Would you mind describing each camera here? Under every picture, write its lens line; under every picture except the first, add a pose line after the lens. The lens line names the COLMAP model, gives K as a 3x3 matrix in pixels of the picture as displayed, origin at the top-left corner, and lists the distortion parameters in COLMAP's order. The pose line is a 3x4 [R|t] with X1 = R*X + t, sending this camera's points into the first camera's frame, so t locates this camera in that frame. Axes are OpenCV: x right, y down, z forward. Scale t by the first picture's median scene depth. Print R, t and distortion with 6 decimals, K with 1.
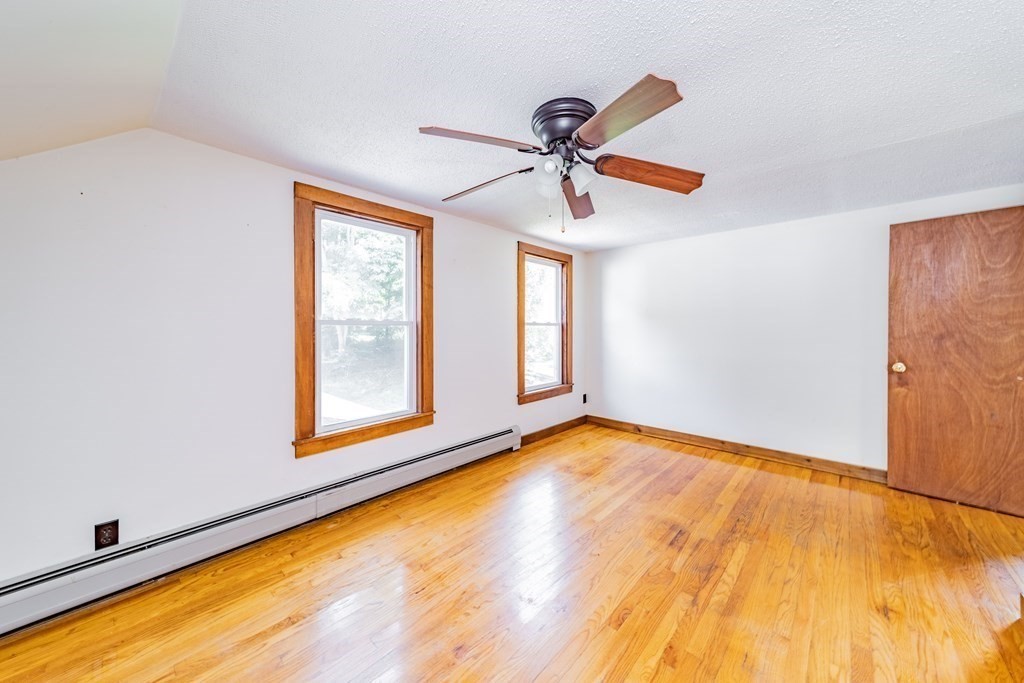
lens RADIAL K [[363.4, 0, 513.6], [0, 363.4, 330.5], [0, 0, 1]] dist [0.001682, 0.000012]
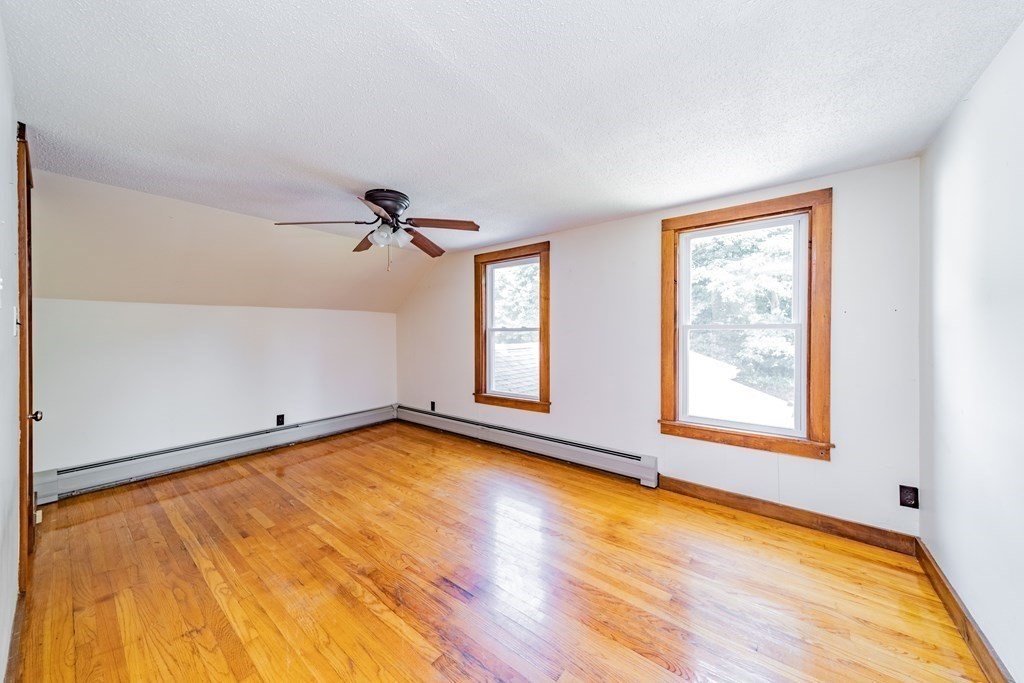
lens RADIAL K [[363.4, 0, 513.6], [0, 363.4, 330.5], [0, 0, 1]] dist [0.001682, 0.000012]
pose [[0.065601, -0.004642, -0.997835, 1.263685], [-0.008797, 0.999948, -0.005230, -0.009534], [0.997807, 0.009121, 0.065557, 1.053491]]
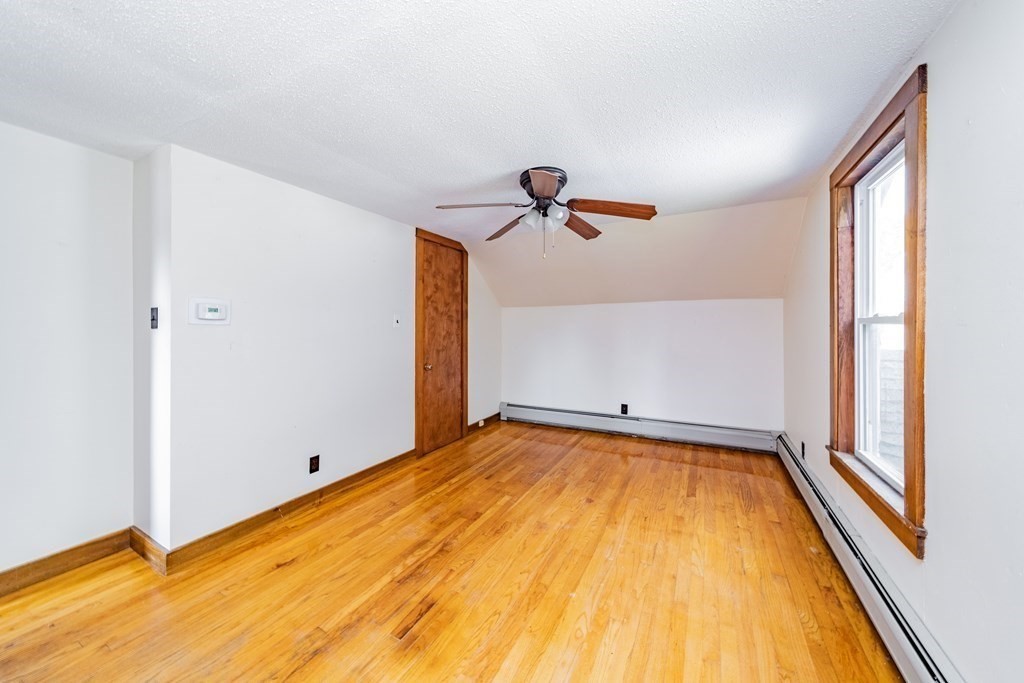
lens RADIAL K [[361.6, 0, 505.6], [0, 361.6, 327.1], [0, 0, 1]] dist [0.002463, 0.000016]
pose [[-0.974664, -0.001274, -0.223670, 0.432569], [-0.004156, 0.999914, 0.012418, -0.014110], [0.223635, 0.013033, -0.974586, 1.700421]]
